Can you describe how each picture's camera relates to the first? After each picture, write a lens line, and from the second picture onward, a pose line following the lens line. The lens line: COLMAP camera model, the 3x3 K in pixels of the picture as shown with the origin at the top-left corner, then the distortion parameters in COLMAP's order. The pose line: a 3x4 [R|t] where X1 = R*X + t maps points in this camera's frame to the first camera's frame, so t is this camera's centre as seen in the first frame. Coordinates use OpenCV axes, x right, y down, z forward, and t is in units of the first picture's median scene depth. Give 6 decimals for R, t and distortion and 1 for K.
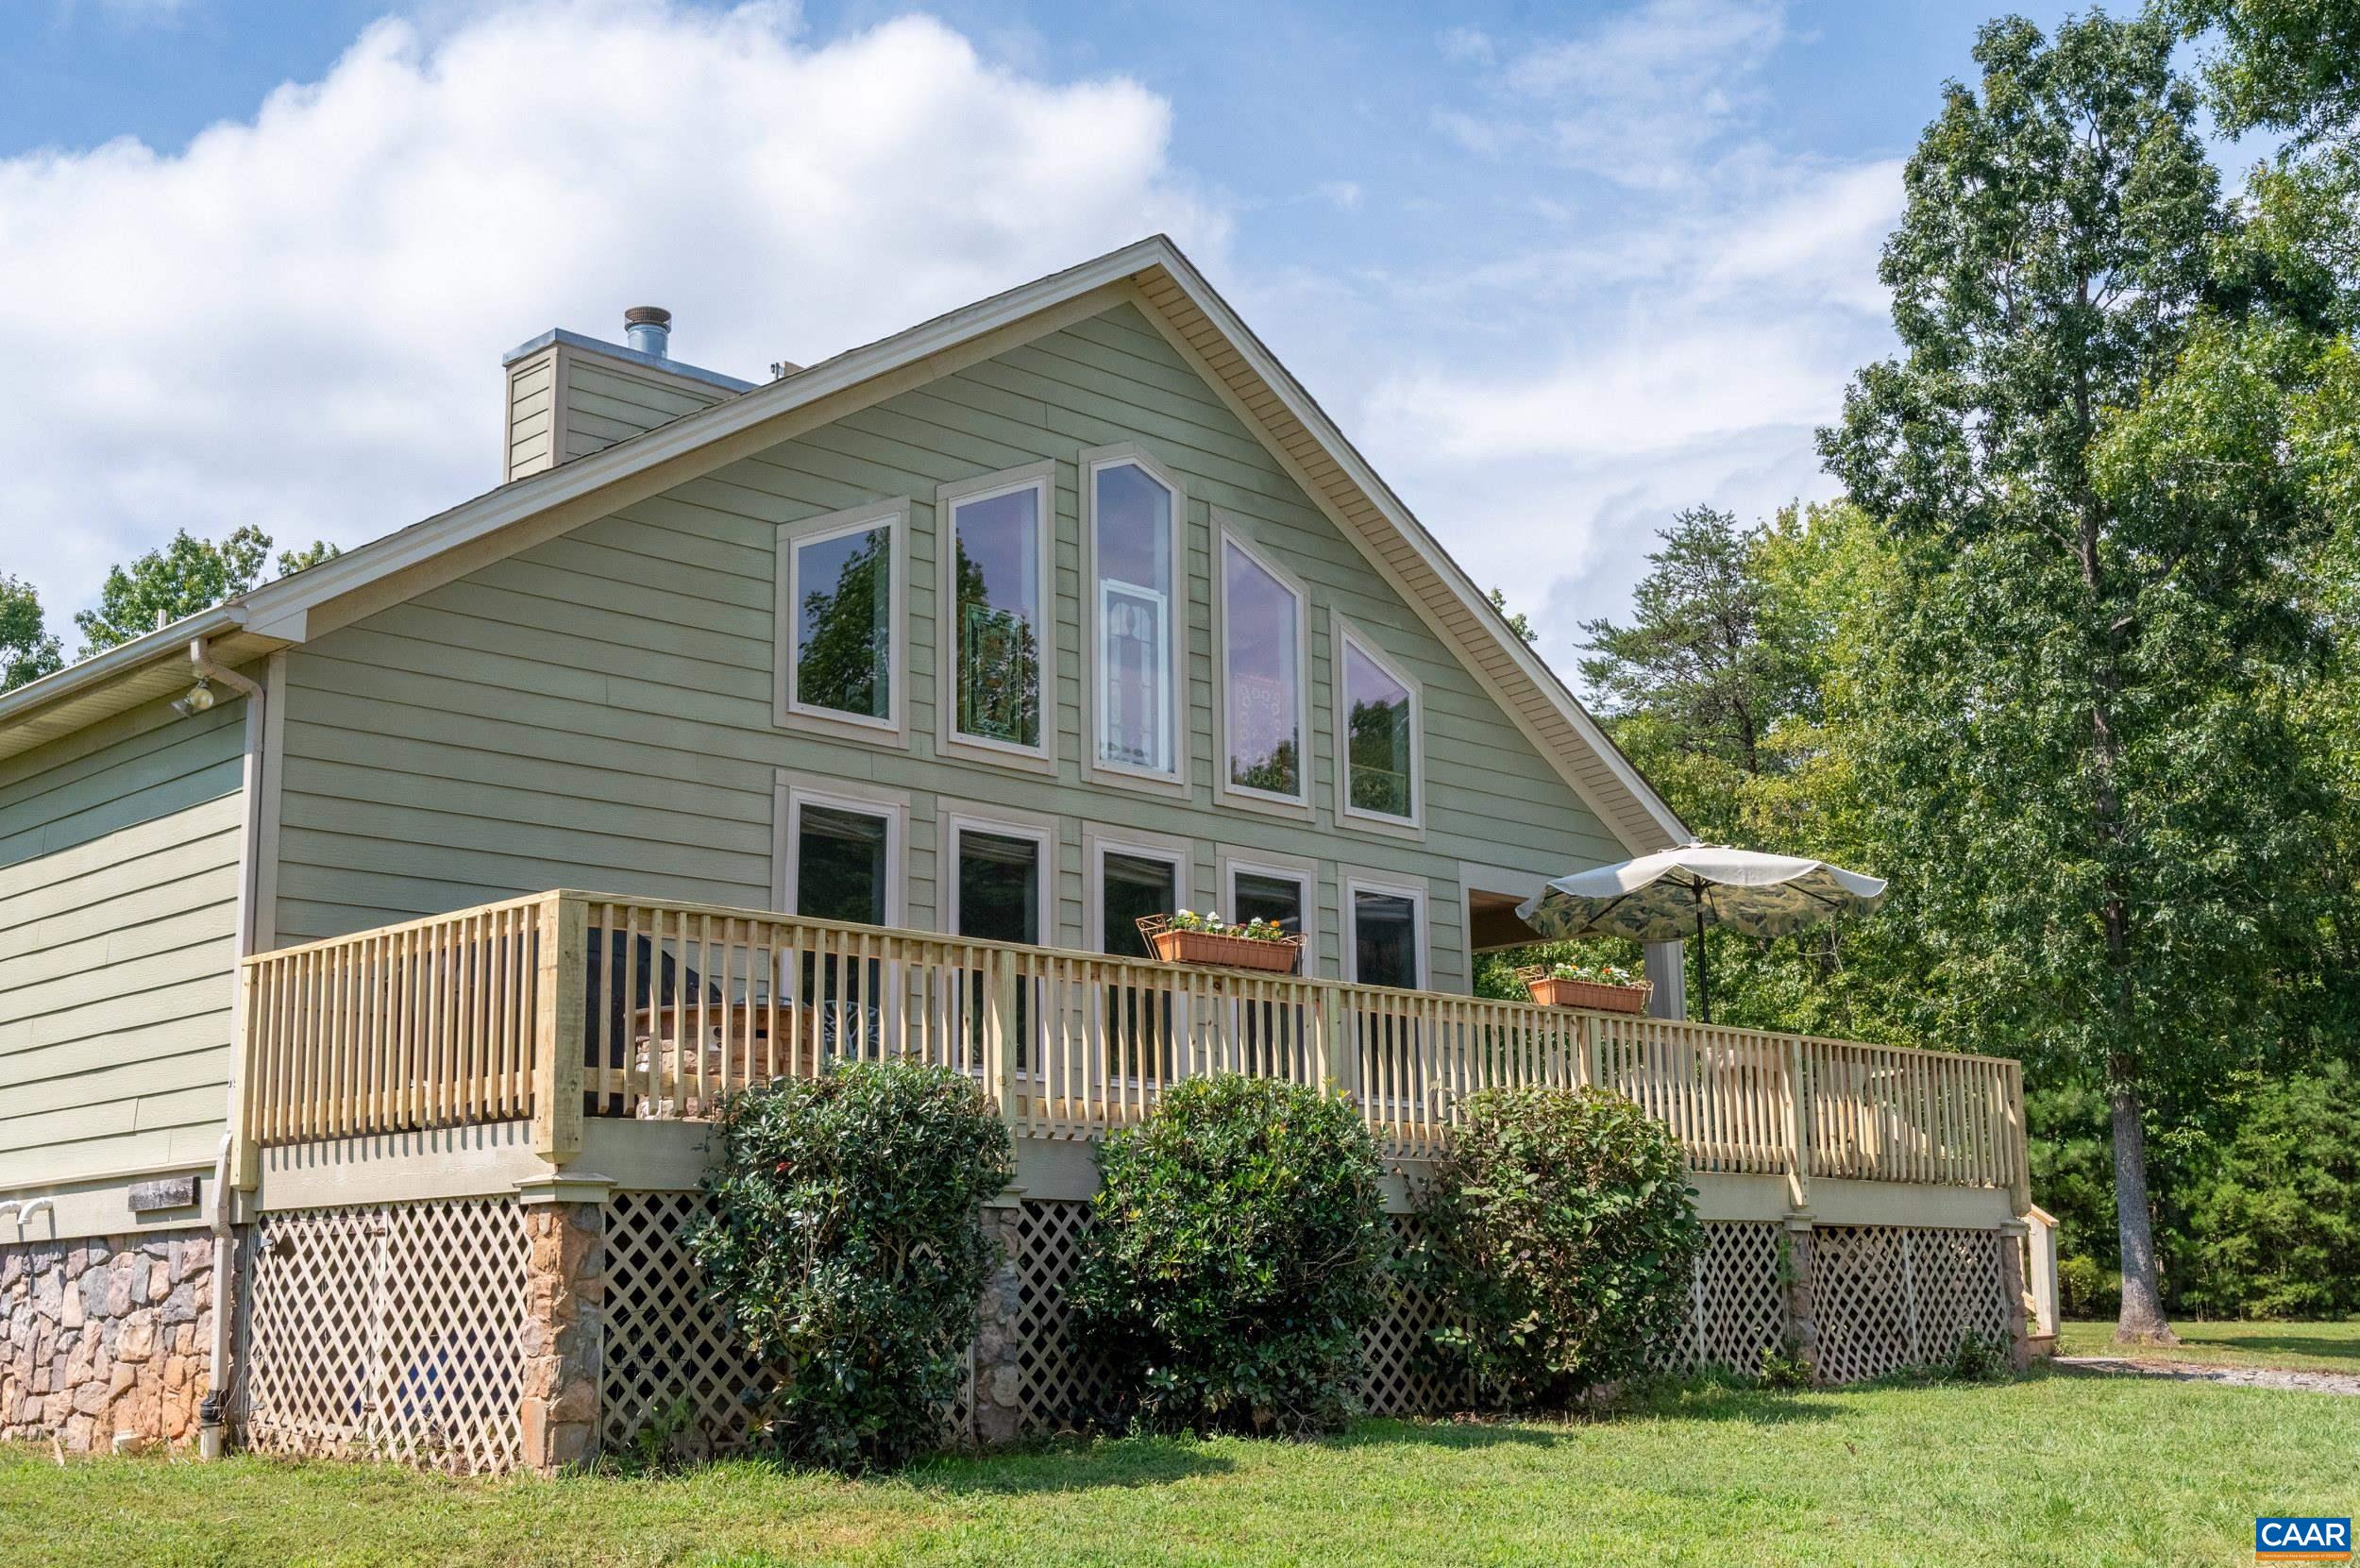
lens RADIAL K [[2686.6, 0, 1180.0], [0, 2686.6, 784.0], [0, 0, 1]] dist [-0.004648, 0.005484]
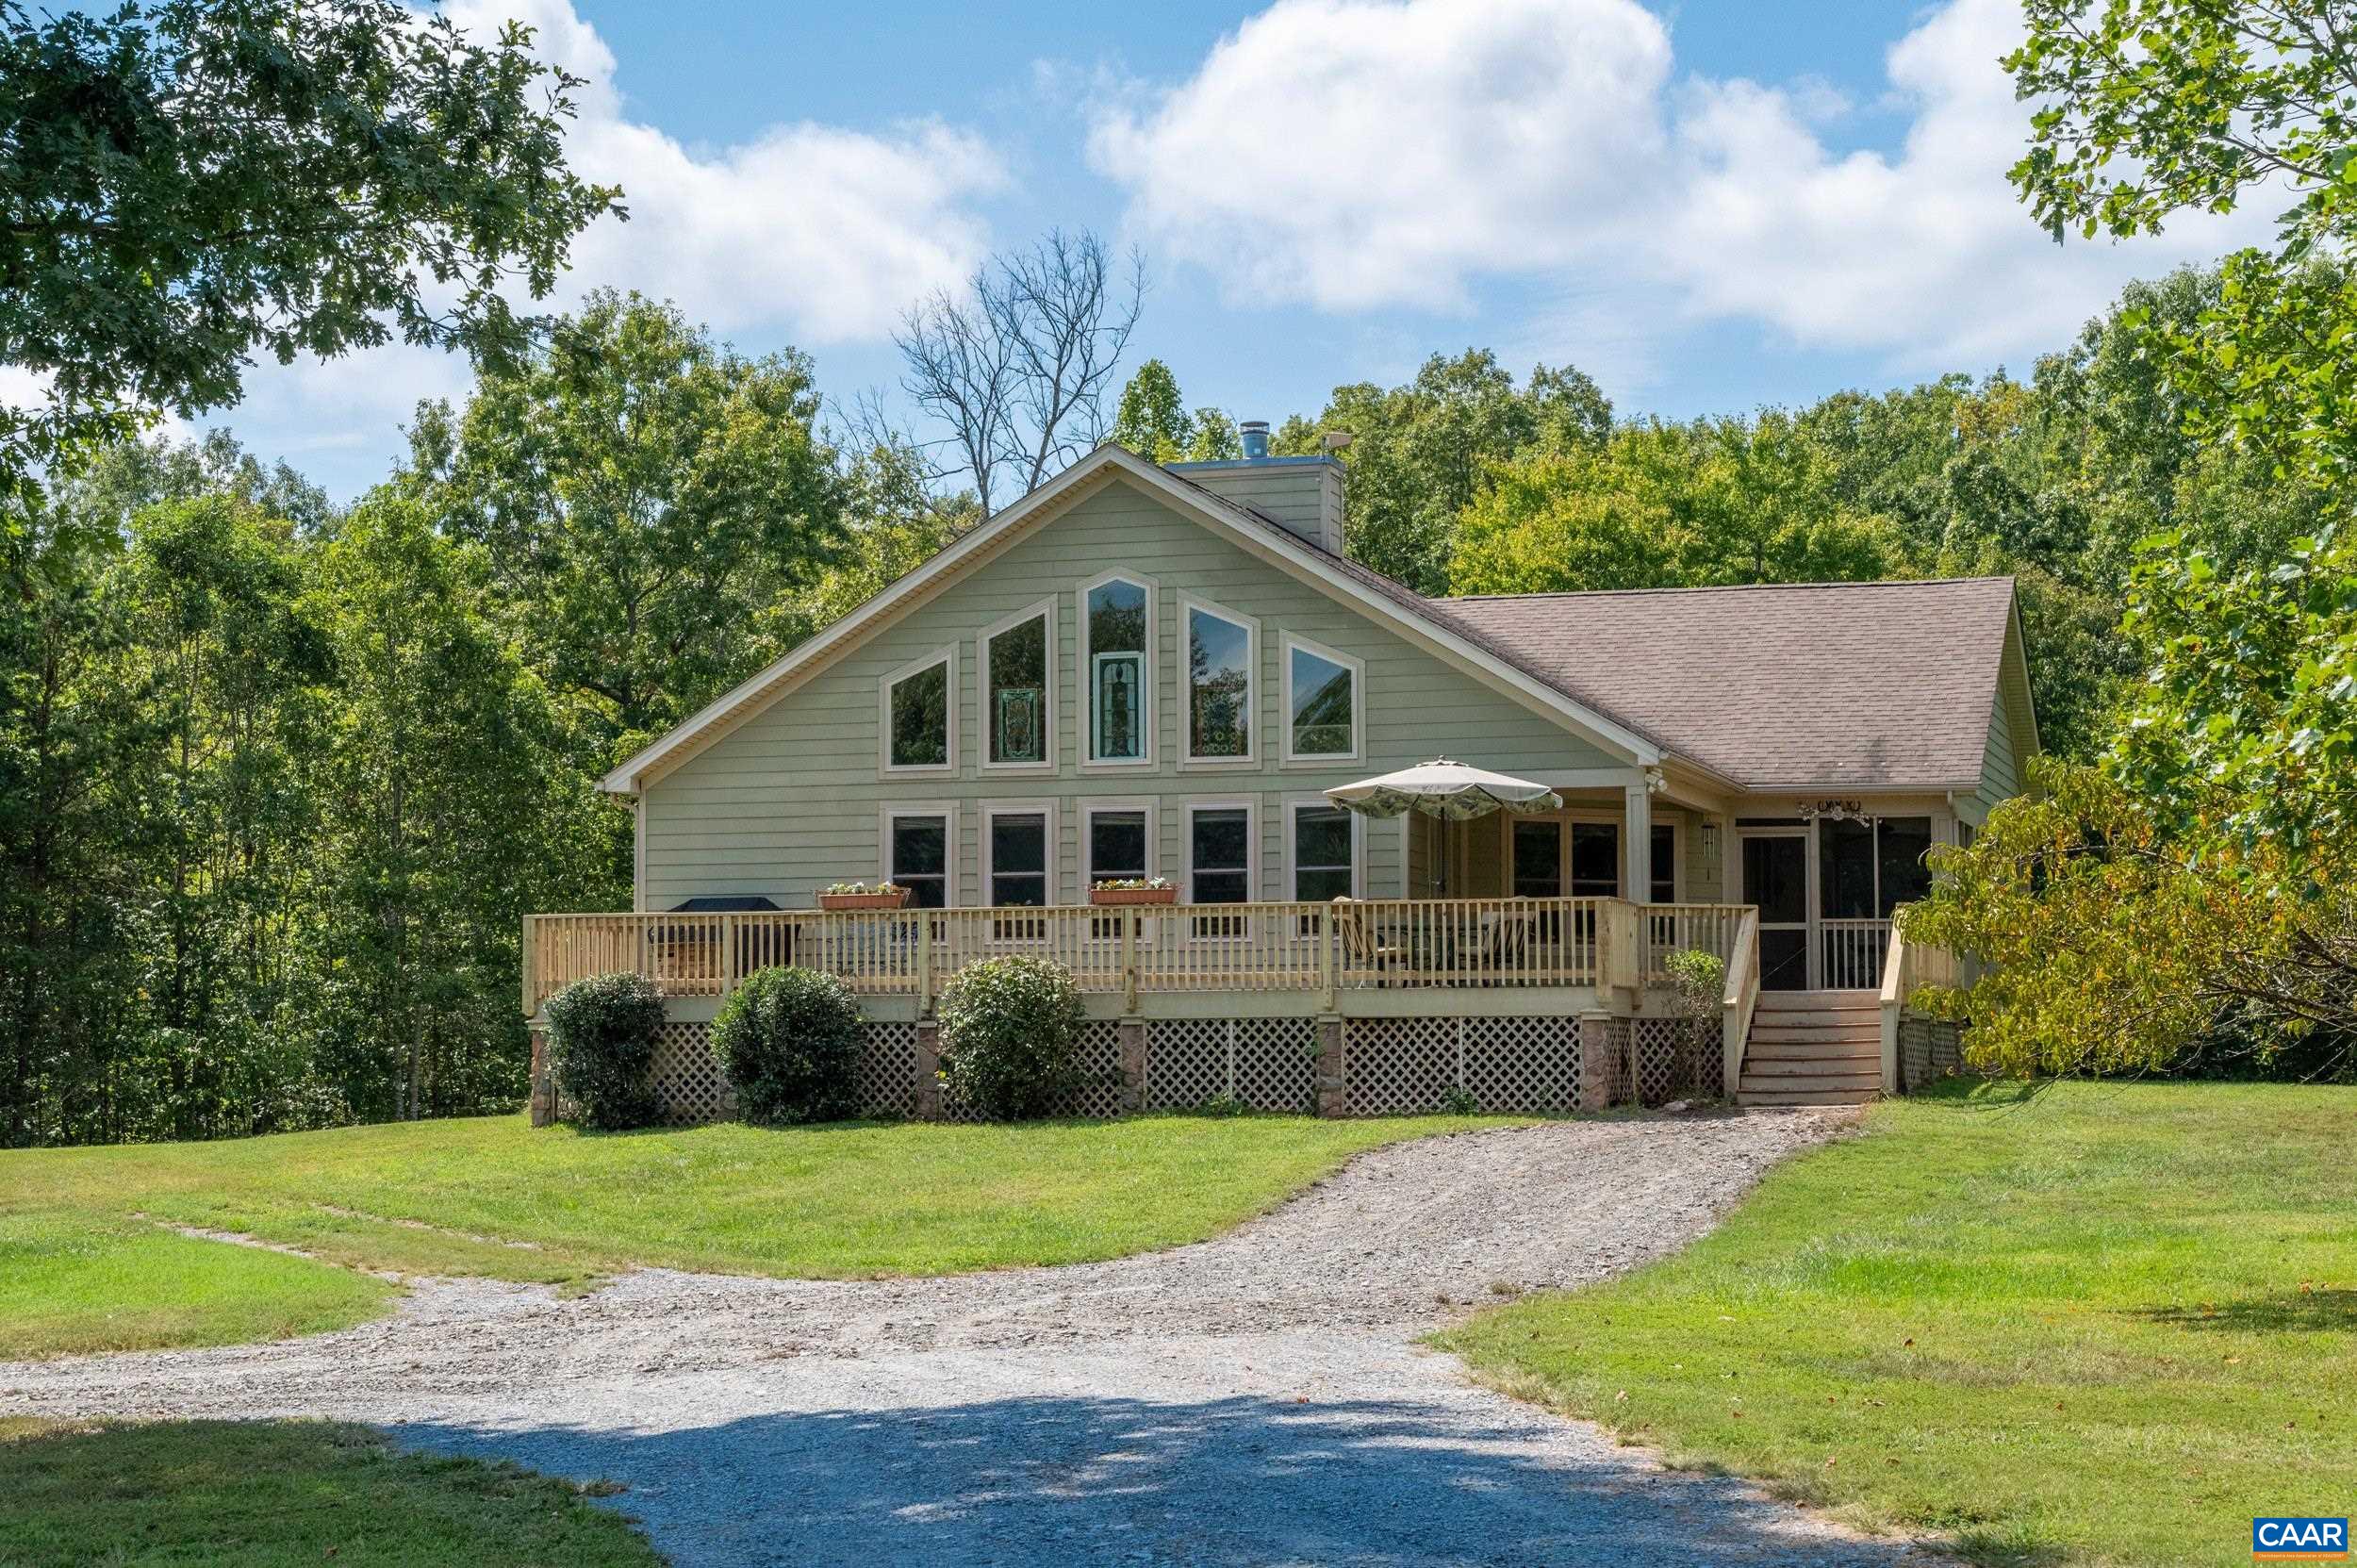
lens RADIAL K [[3884.9, 0, 1190.4], [0, 3884.9, 777.5], [0, 0, 1]] dist [-0.003994, -0.058125]
pose [[0.471381, -0.052783, -0.880349, 2.737107], [0.172814, 0.984384, 0.033512, -0.087448], [0.864832, -0.167934, 0.473142, -0.191416]]
